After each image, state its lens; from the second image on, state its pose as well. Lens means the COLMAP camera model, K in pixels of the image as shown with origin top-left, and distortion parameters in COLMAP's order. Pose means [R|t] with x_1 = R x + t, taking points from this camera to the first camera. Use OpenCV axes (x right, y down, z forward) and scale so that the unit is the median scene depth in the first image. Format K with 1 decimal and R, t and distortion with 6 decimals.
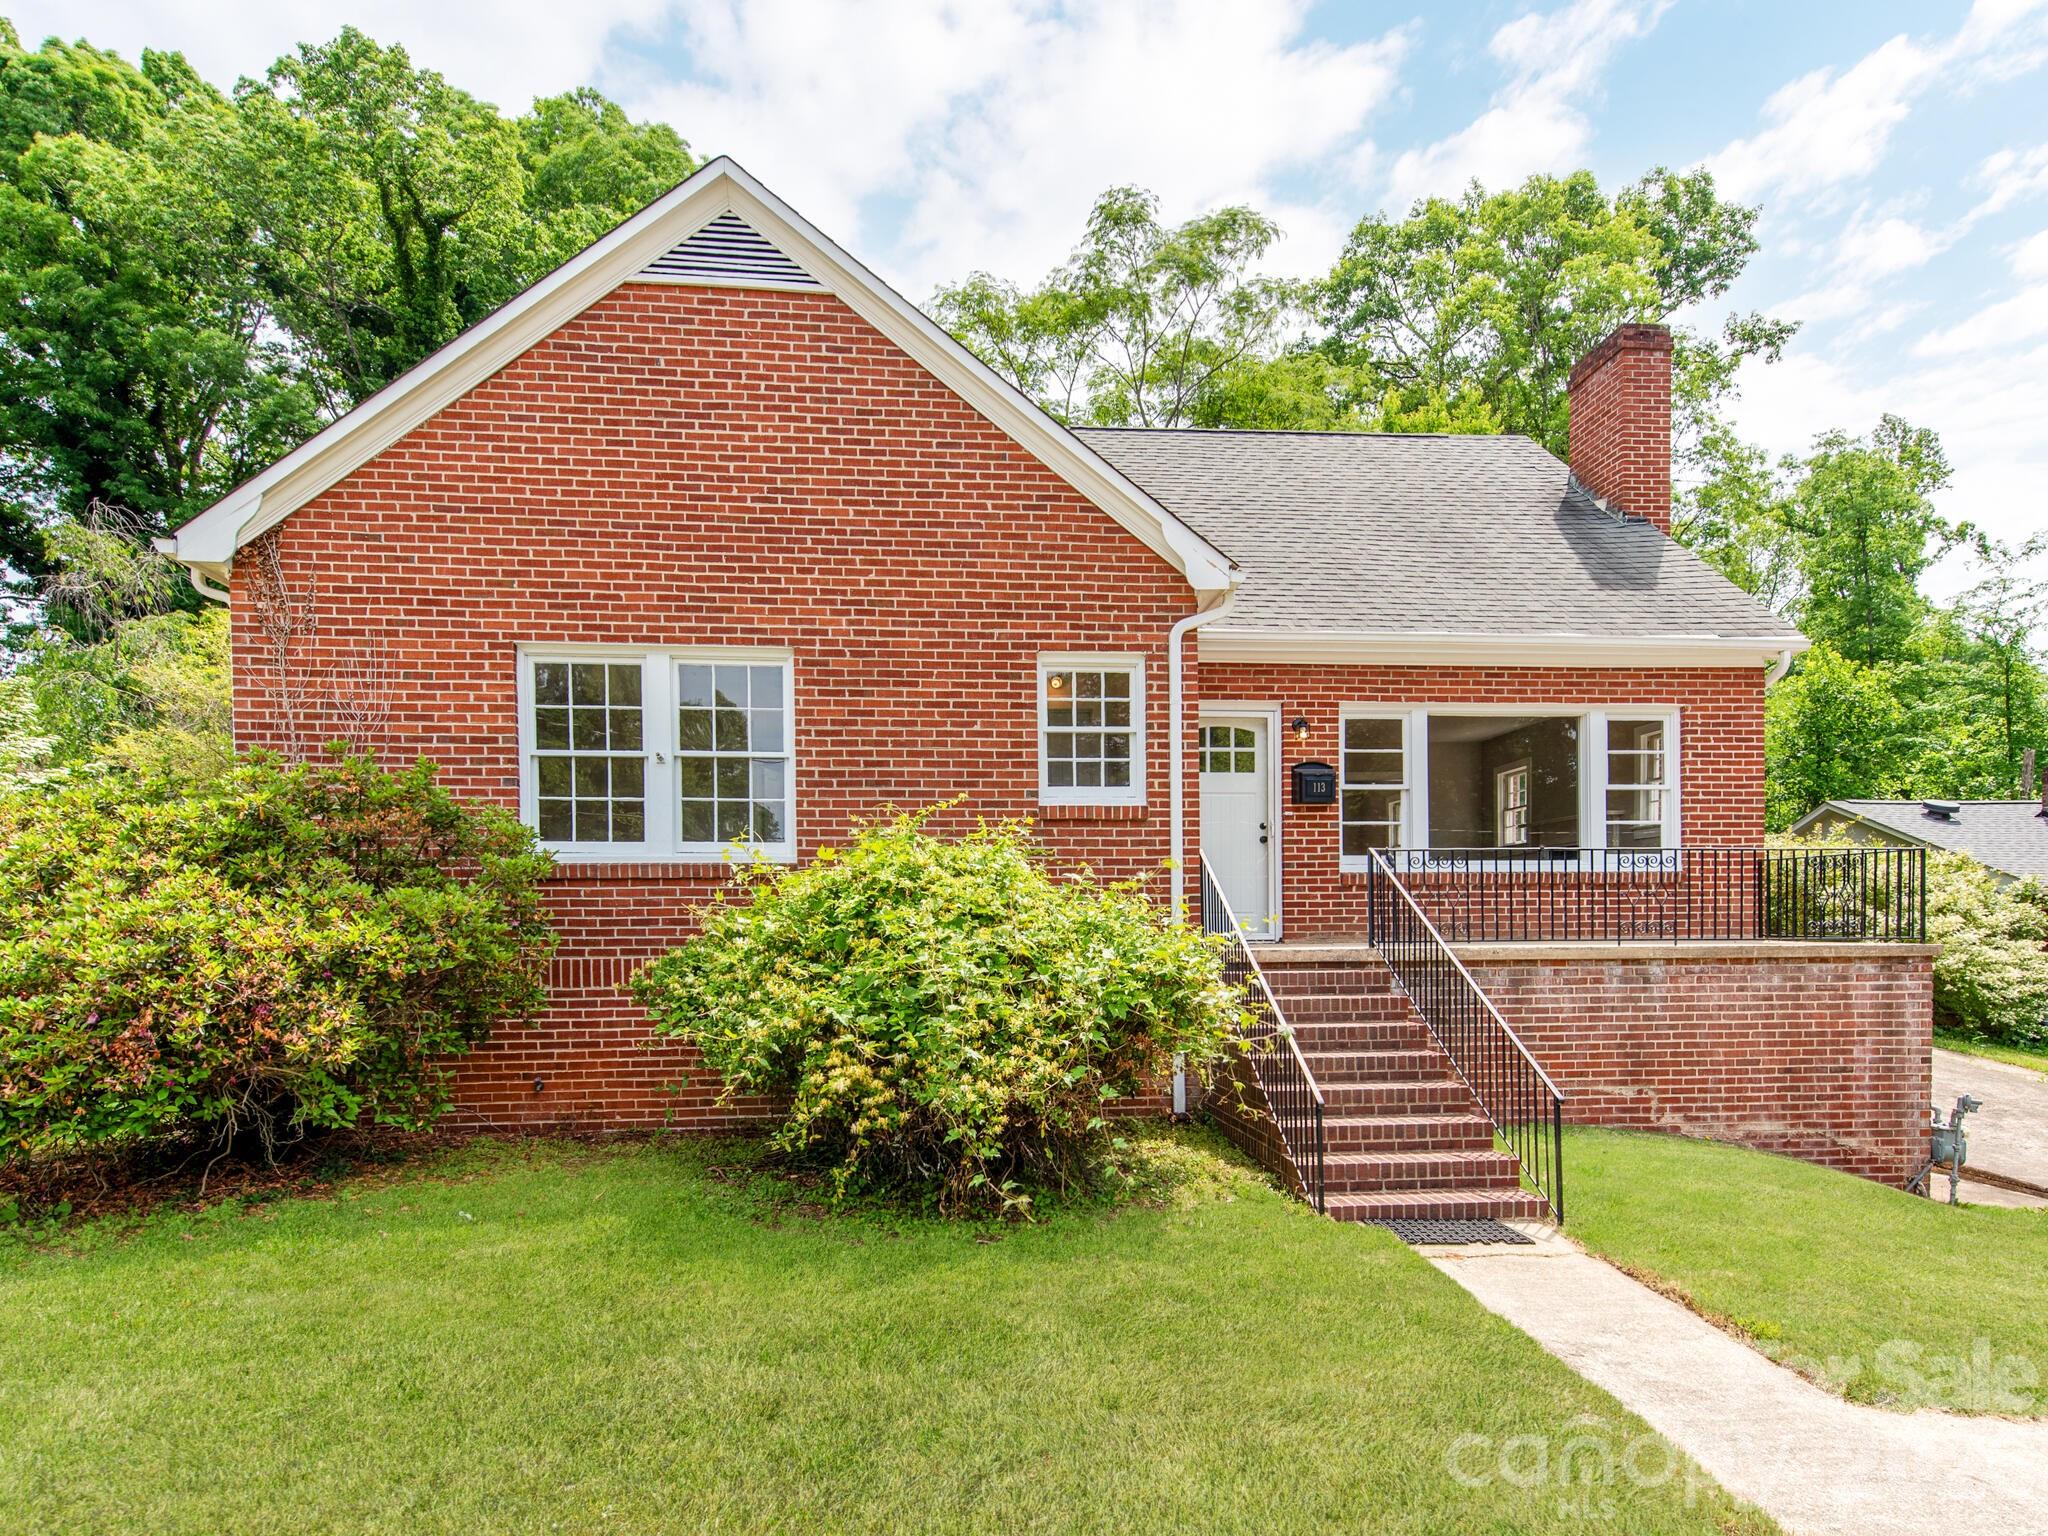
lens RADIAL K [[1422.2, 0, 1023.3], [0, 1422.2, 832.5], [0, 0, 1]] dist [0.004266, 0.001495]
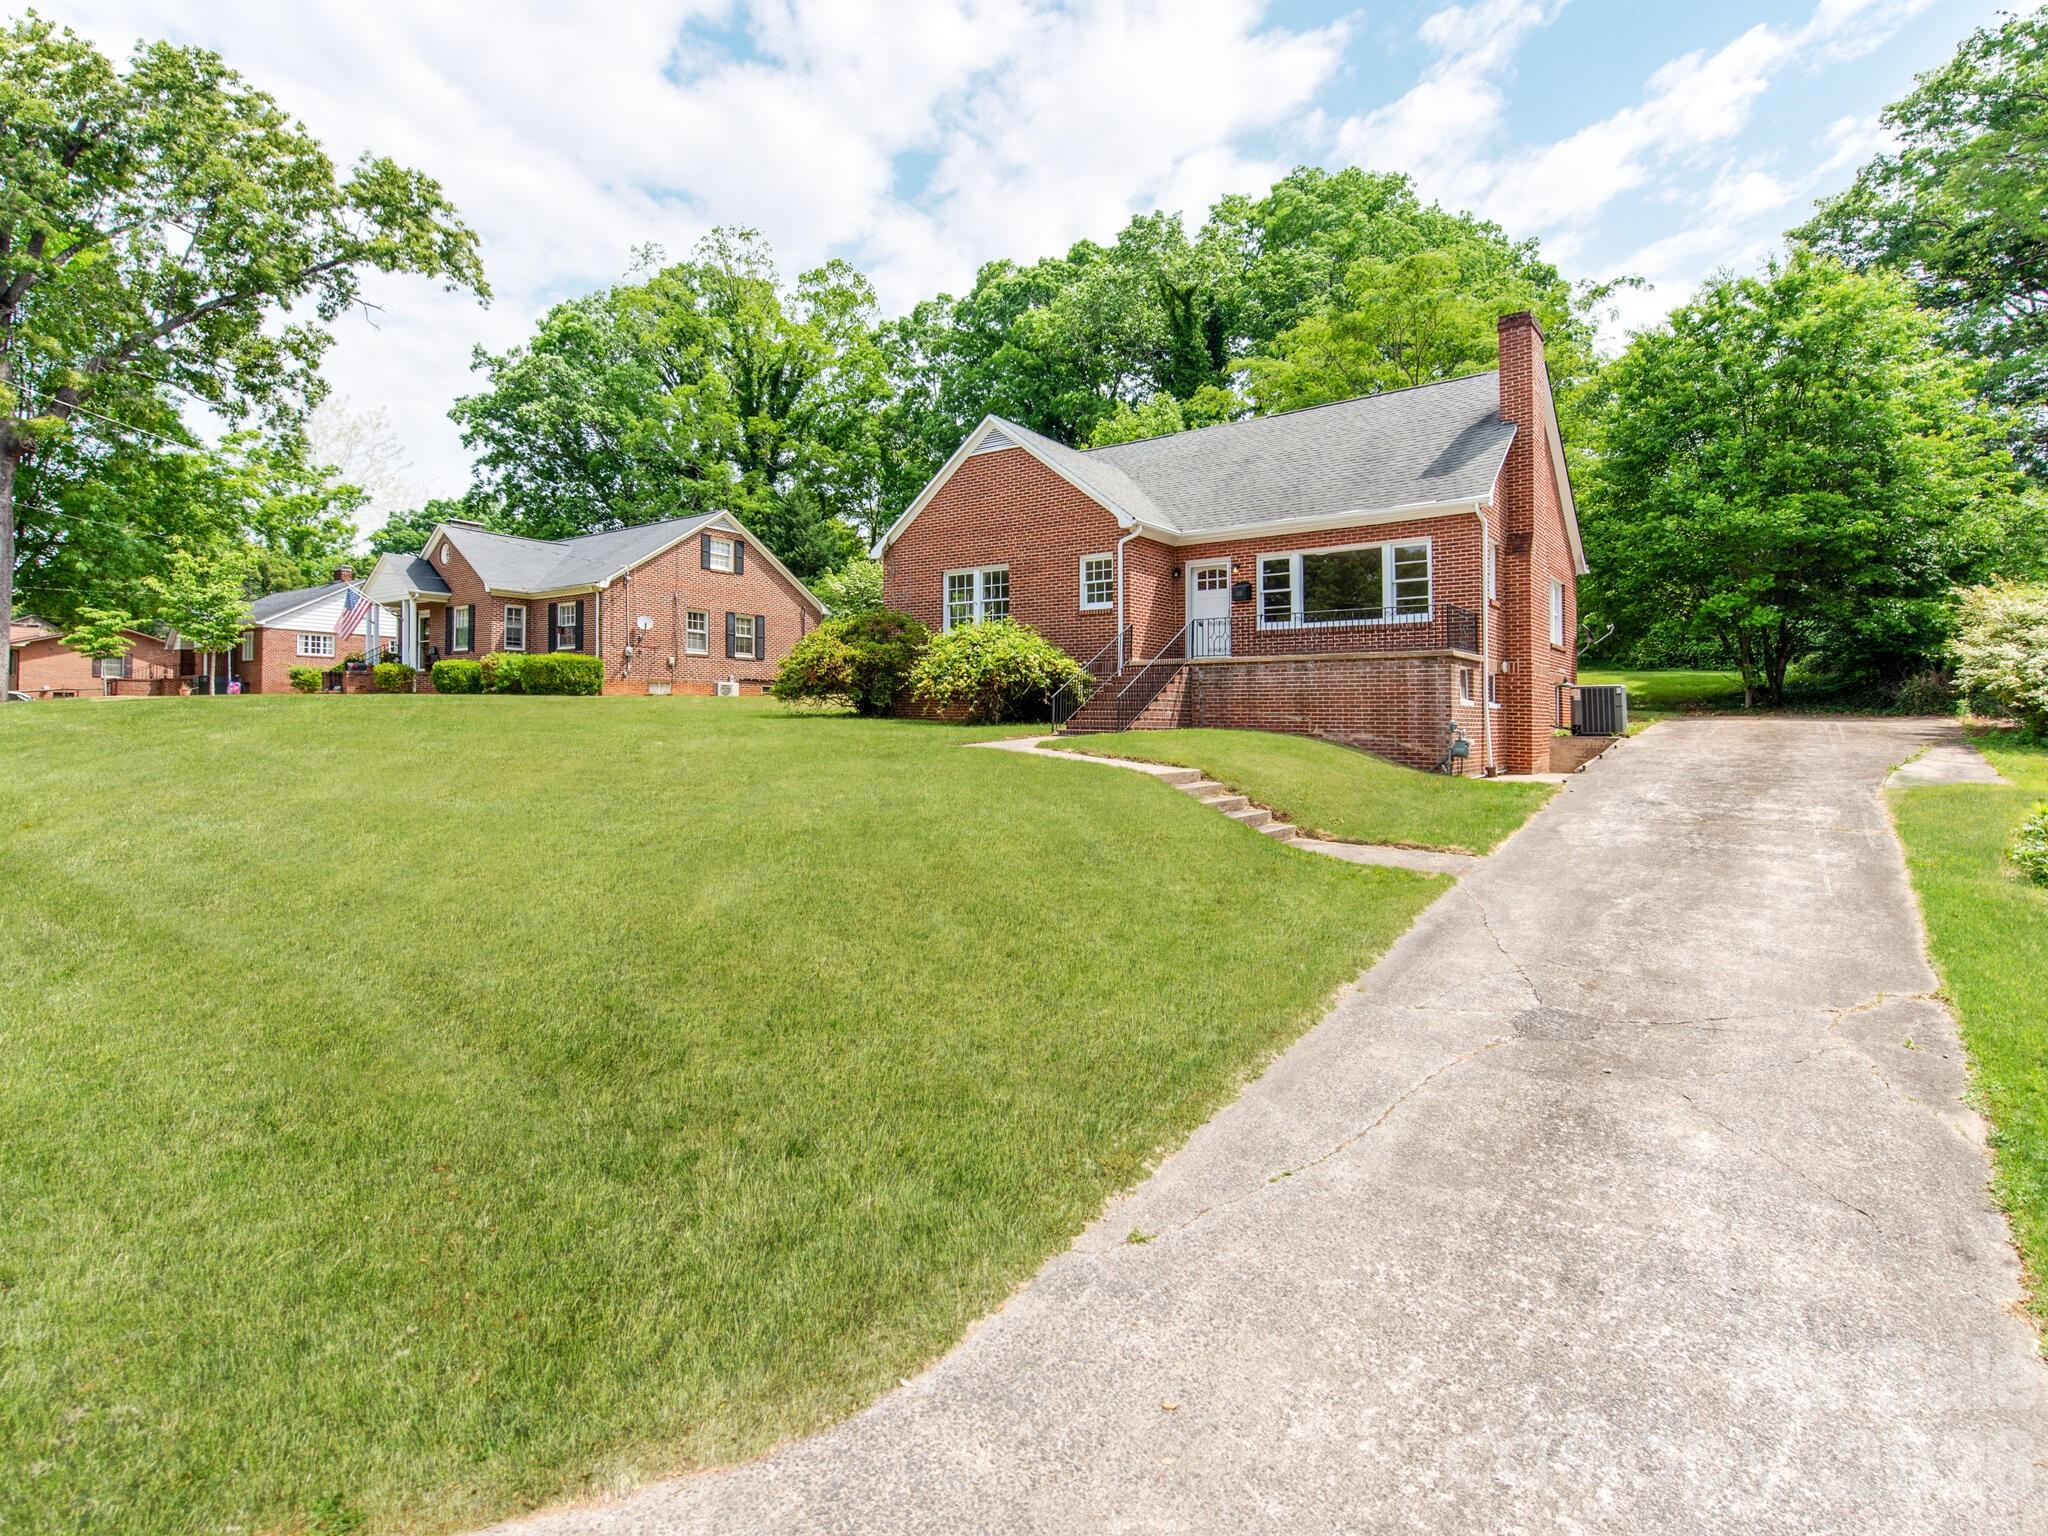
lens RADIAL K [[1422.2, 0, 1023.3], [0, 1422.2, 832.5], [0, 0, 1]] dist [0.004266, 0.001495]
pose [[0.650615, 0.062824, -0.756805, 1.706276], [0.036323, 0.992857, 0.113646, 0.076534], [0.758539, -0.101429, 0.643686, -0.777291]]
